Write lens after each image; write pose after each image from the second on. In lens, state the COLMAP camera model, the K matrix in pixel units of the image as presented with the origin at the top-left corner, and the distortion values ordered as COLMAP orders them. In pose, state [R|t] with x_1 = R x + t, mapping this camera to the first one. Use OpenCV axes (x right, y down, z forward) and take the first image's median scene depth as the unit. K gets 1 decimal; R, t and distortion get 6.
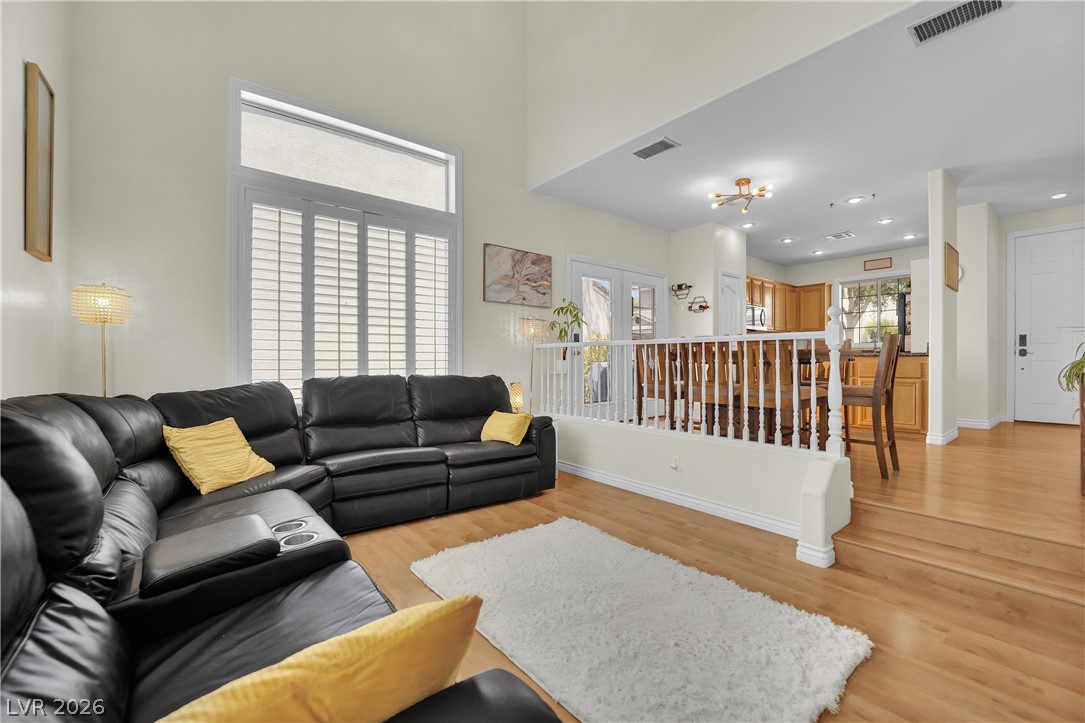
lens RADIAL K [[442.2, 0, 542.5], [0, 442.2, 361.5], [0, 0, 1]] dist [-0.017369, -0.000520]
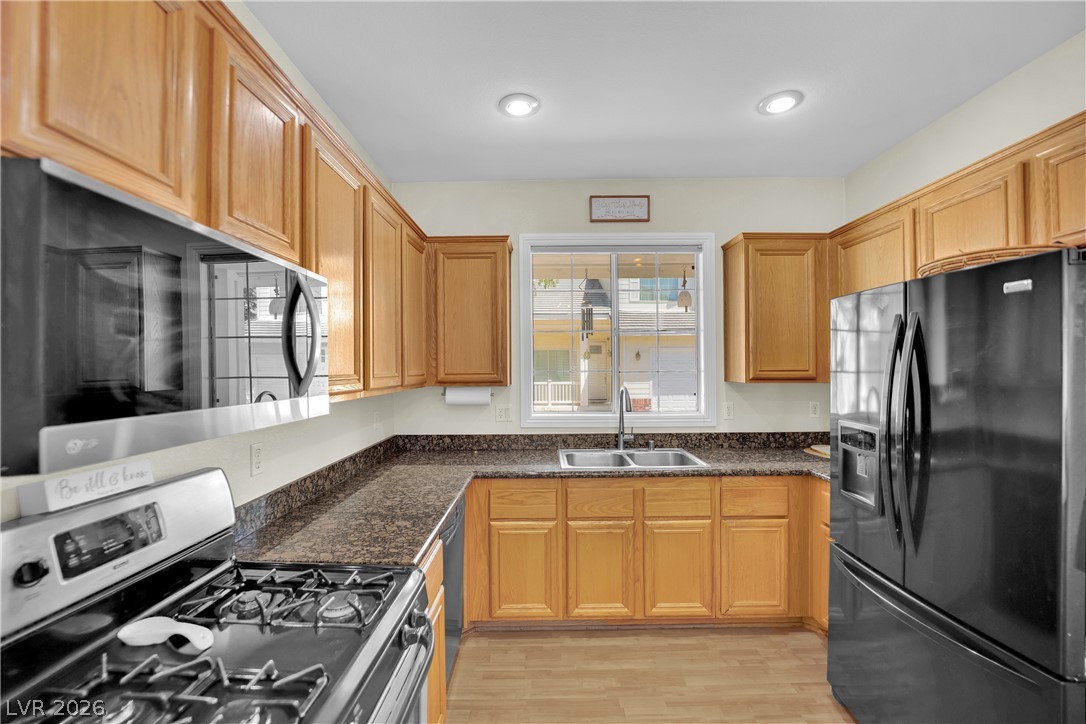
lens RADIAL K [[447.3, 0, 538.0], [0, 447.3, 363.3], [0, 0, 1]] dist [-0.026049, -0.000047]
pose [[0.630559, 0.000406, 0.776141, 0.671758], [0.010664, 0.999901, -0.009187, -0.135898], [-0.776068, 0.014069, 0.630493, 1.302325]]
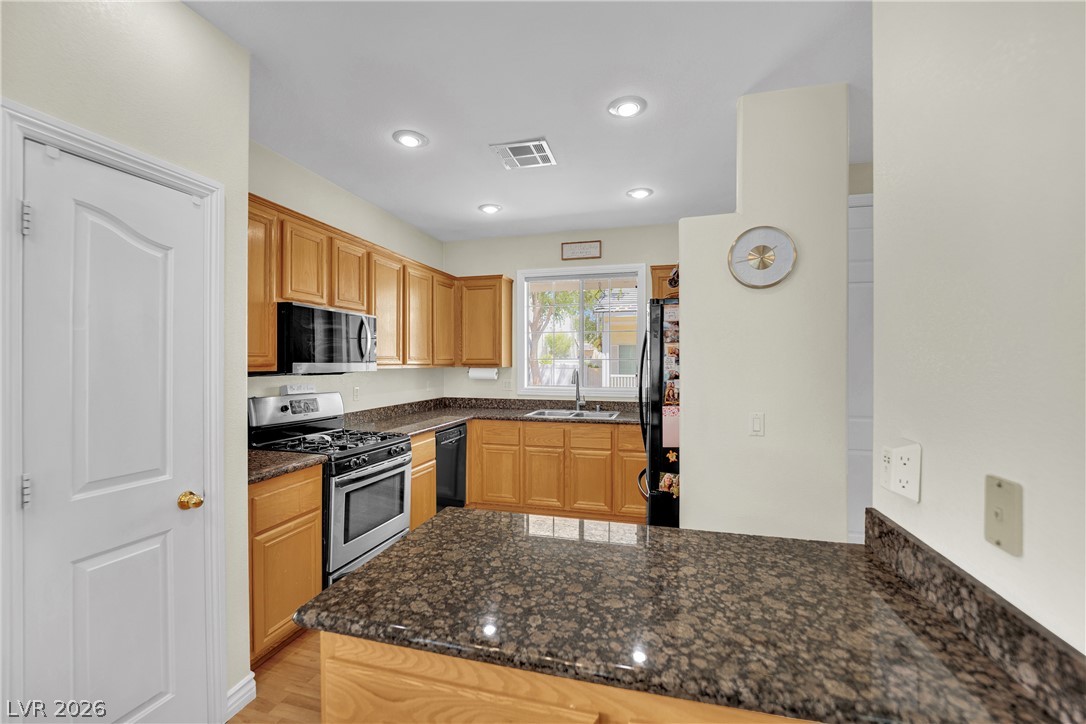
lens RADIAL K [[447.3, 0, 538.0], [0, 447.3, 363.3], [0, 0, 1]] dist [-0.026049, -0.000047]
pose [[0.811920, -0.001376, 0.583767, 0.608663], [0.000313, 0.999998, 0.001922, -0.122280], [-0.583768, -0.001377, 0.811919, 0.896674]]
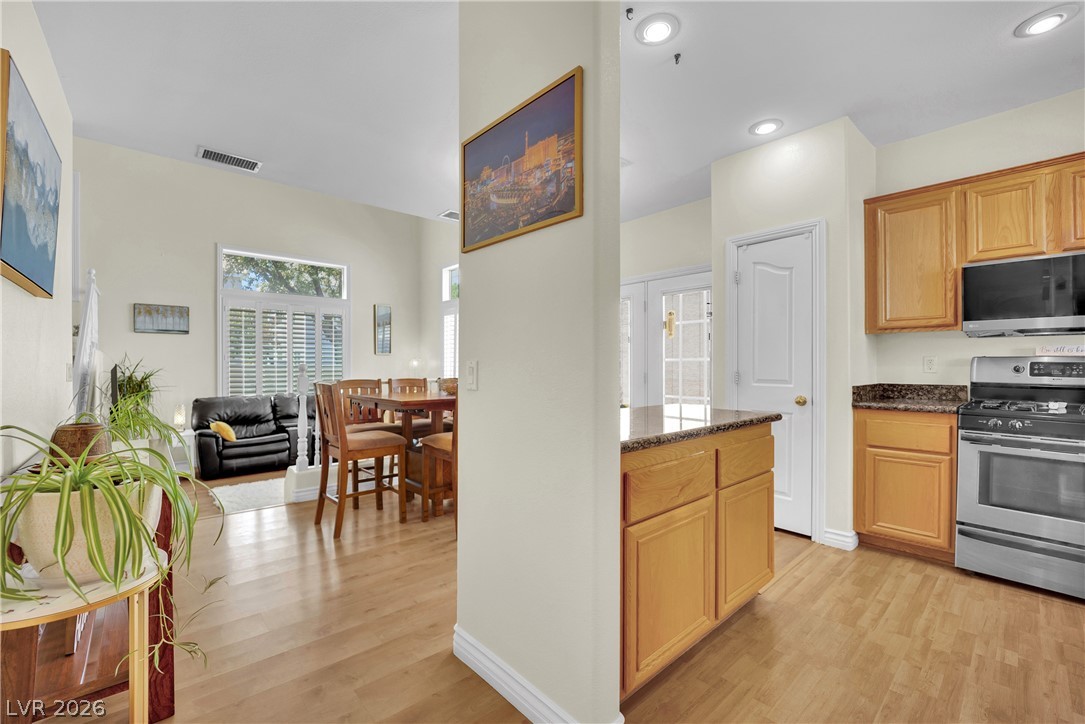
lens RADIAL K [[454.1, 0, 547.2], [0, 454.1, 366.6], [0, 0, 1]] dist [-0.000297, -0.011061]
pose [[0.063802, 0.001708, -0.997961, 1.189496], [-0.001336, 0.999998, 0.001626, -0.067547], [0.997962, 0.001229, 0.063804, 0.929242]]
